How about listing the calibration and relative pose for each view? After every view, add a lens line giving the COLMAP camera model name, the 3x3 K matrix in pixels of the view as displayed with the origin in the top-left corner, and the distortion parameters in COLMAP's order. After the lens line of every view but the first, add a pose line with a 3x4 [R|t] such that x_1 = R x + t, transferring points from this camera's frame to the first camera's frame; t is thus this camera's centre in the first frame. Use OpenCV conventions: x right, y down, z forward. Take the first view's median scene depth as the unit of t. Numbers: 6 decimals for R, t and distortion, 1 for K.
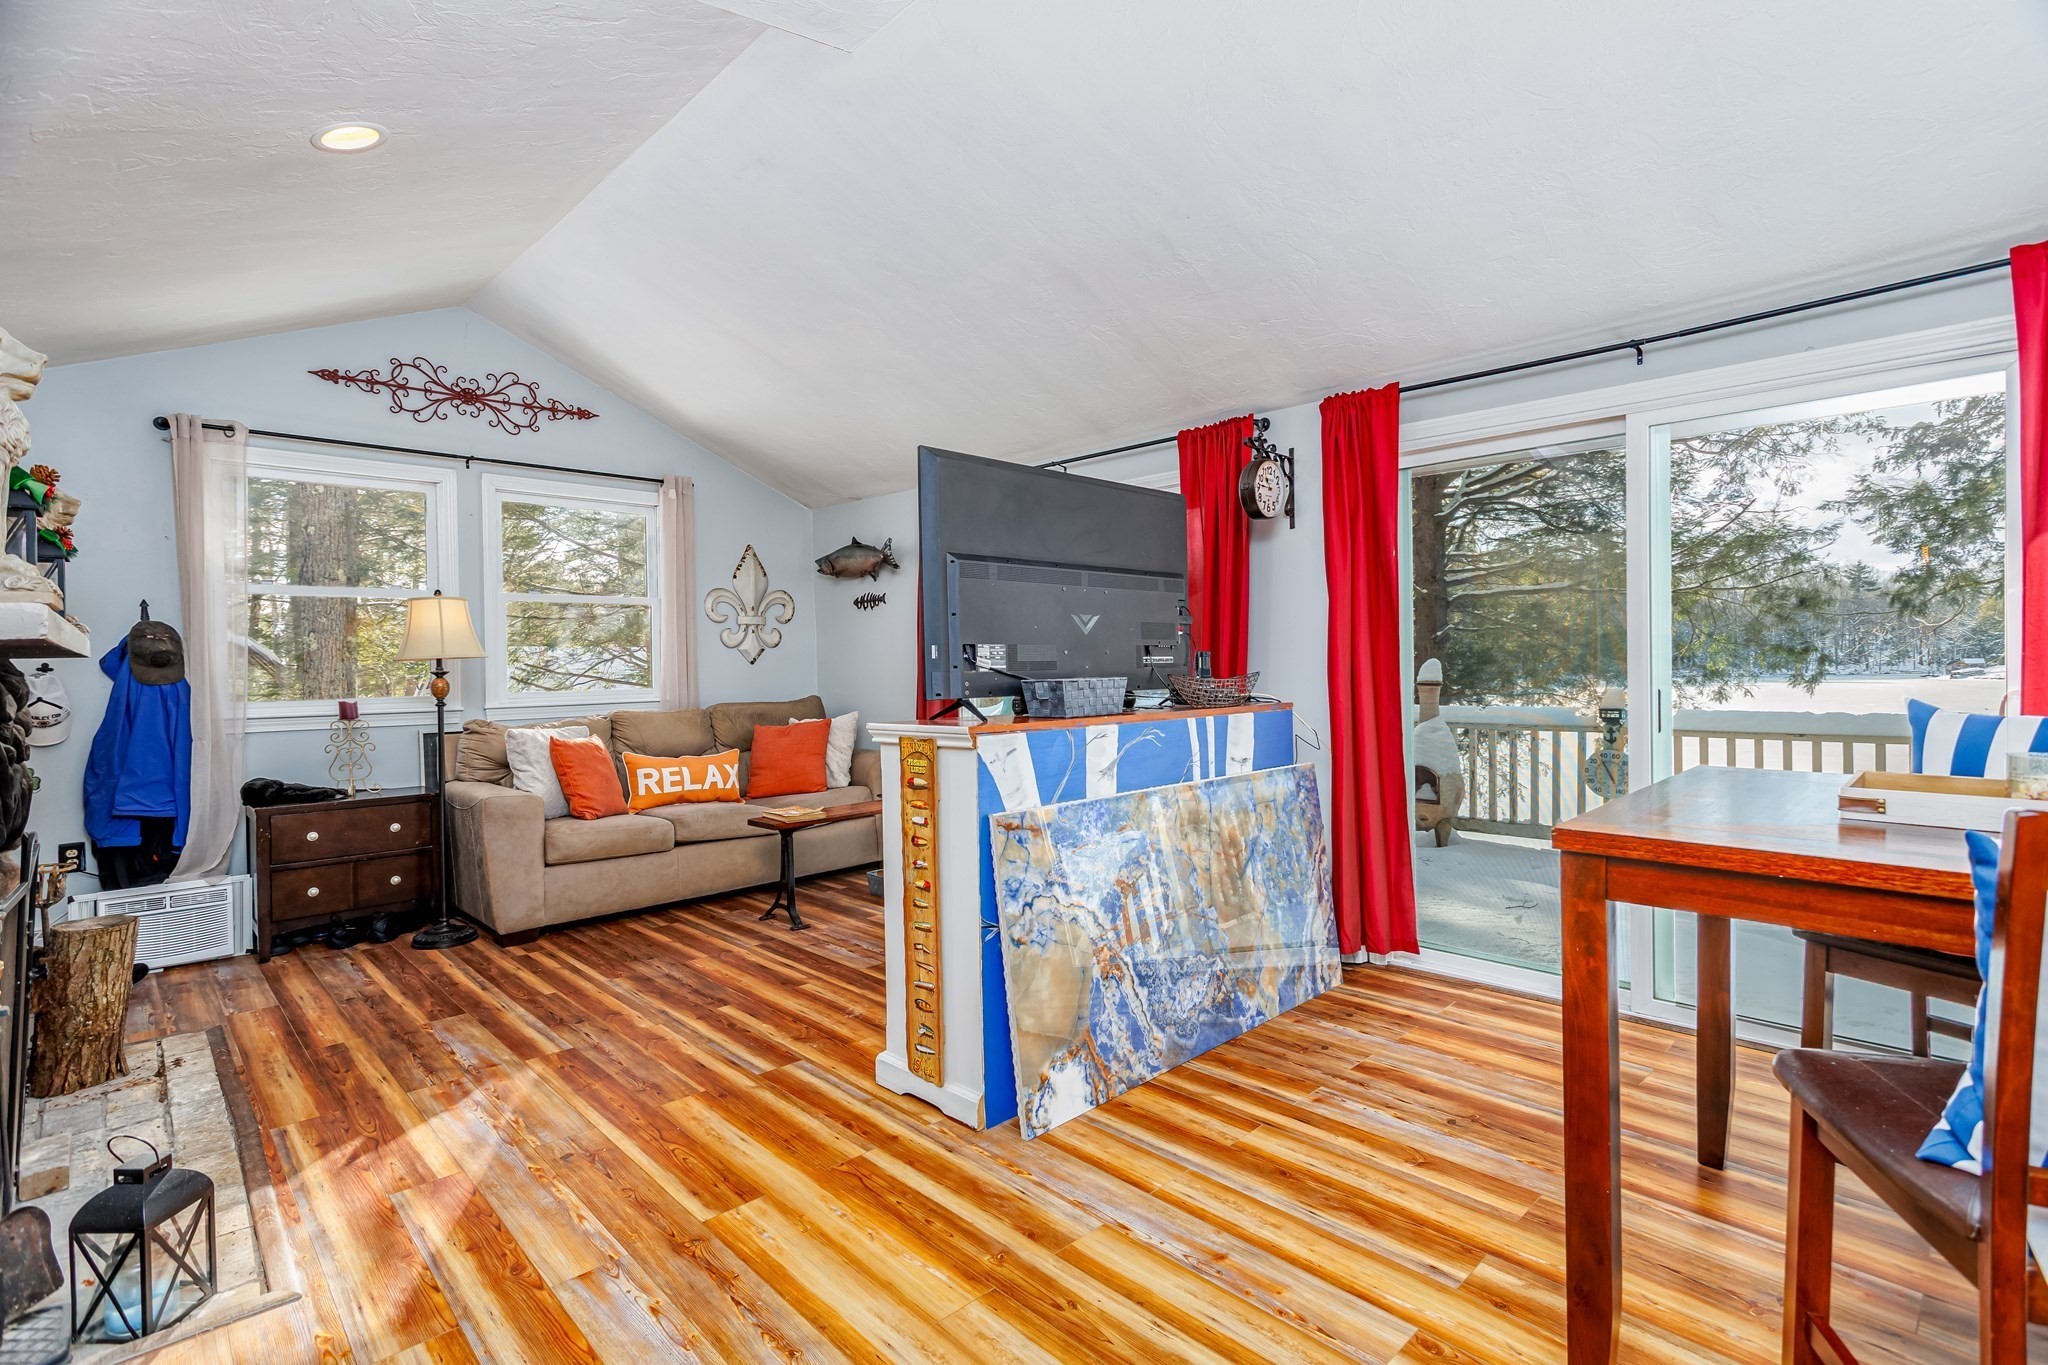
lens RADIAL K [[962.8, 0, 1042.9], [0, 962.8, 670.0], [0, 0, 1]] dist [-0.001373, 0.001131]
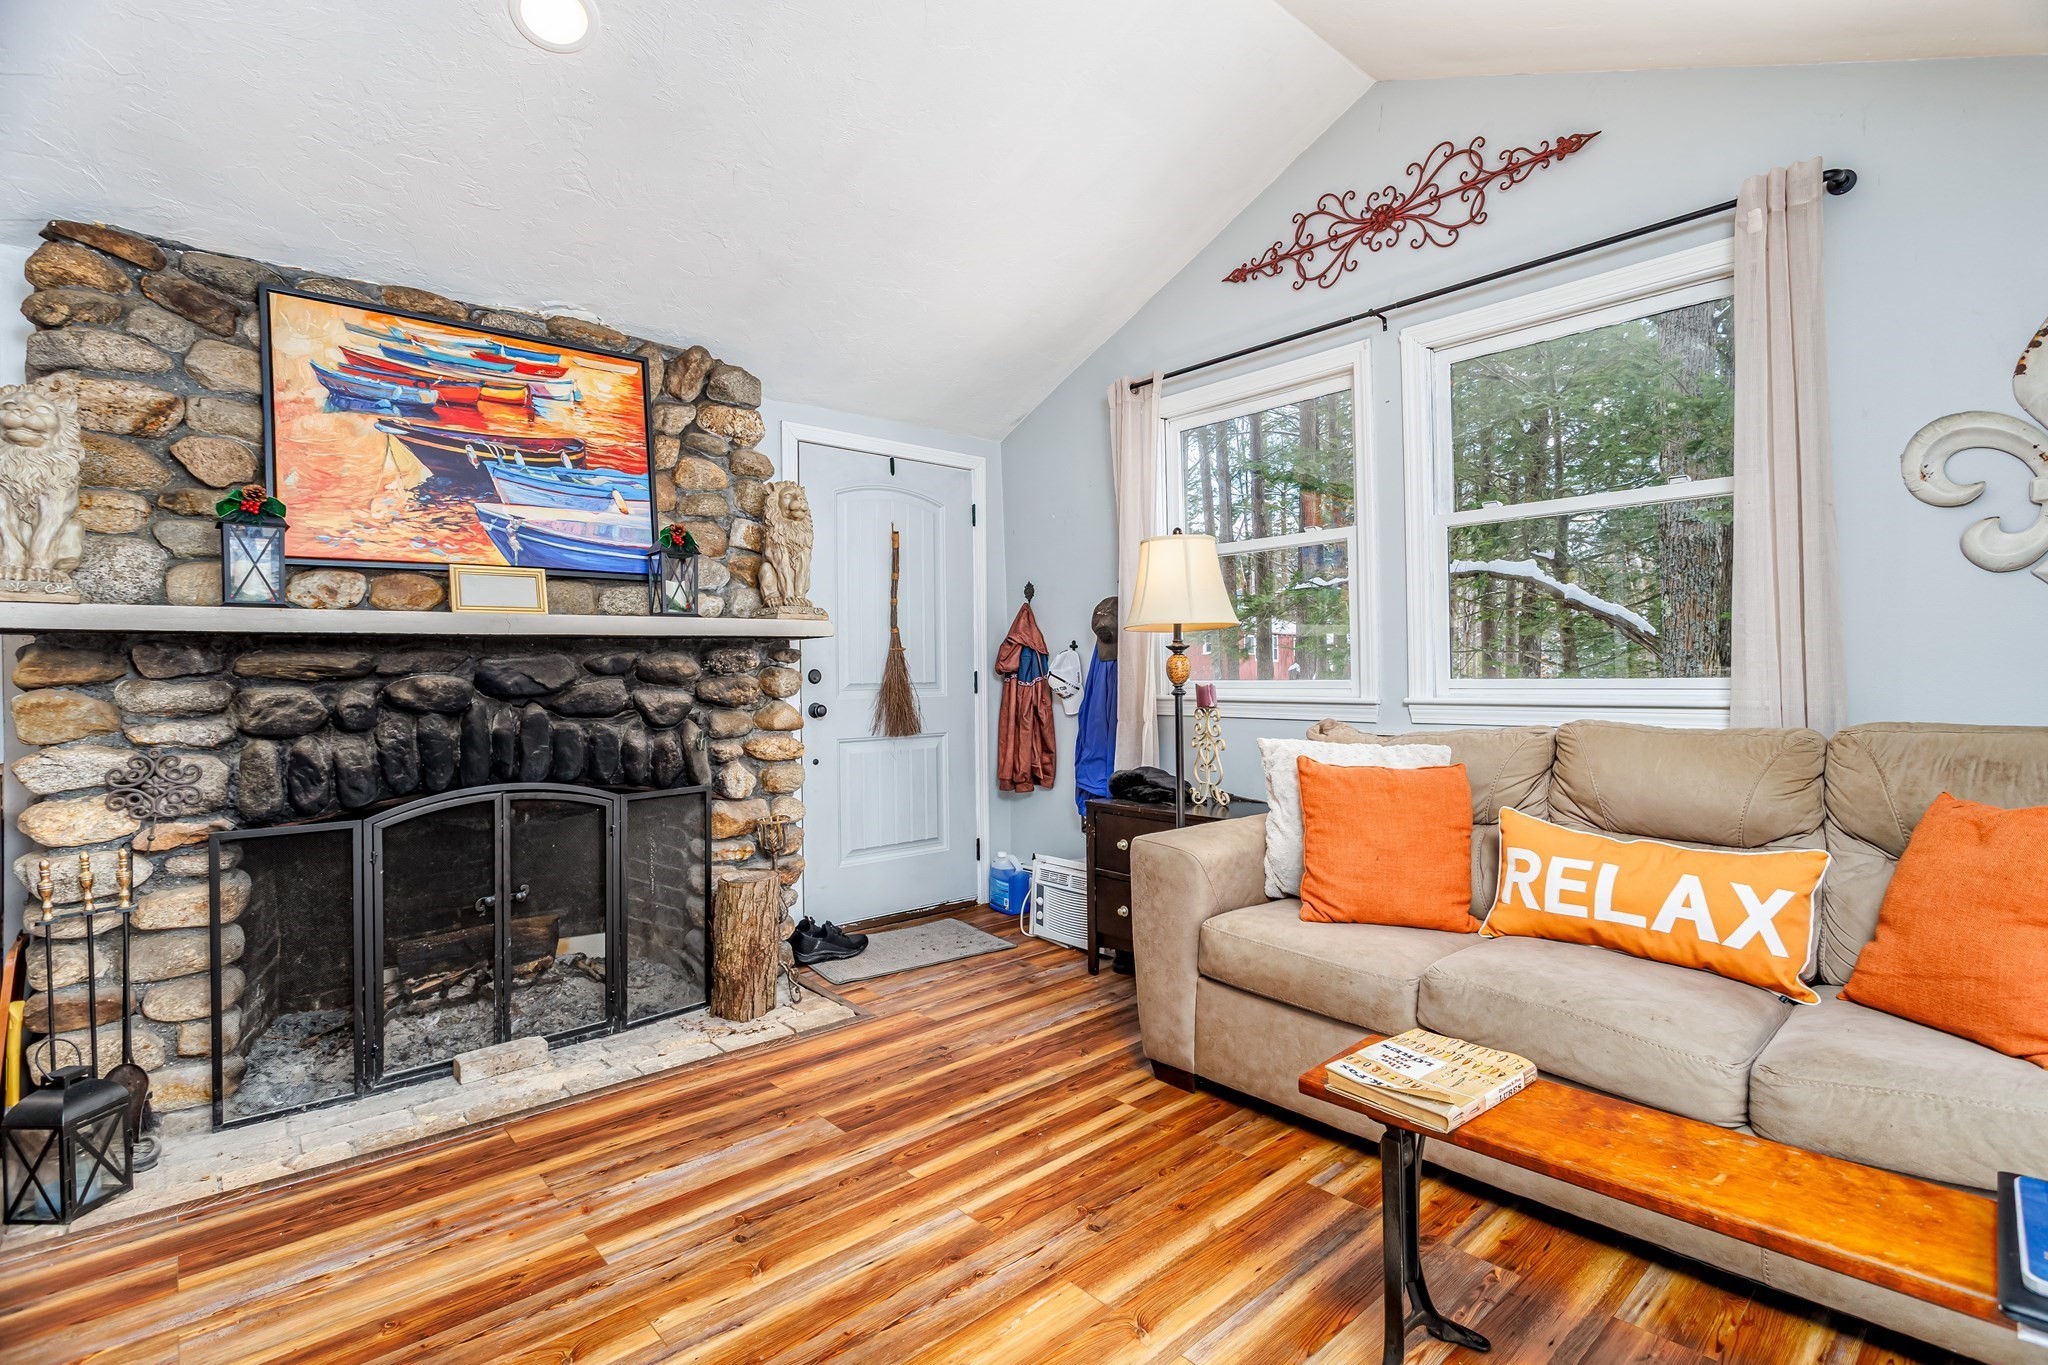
lens RADIAL K [[962.8, 0, 1039.2], [0, 962.8, 670.5], [0, 0, 1]] dist [-0.001373, 0.001131]
pose [[-0.040158, 0.018181, -0.999028, 0.072785], [0.009462, 0.999797, 0.017815, 0.006342], [0.999149, -0.008737, -0.040322, 0.928512]]
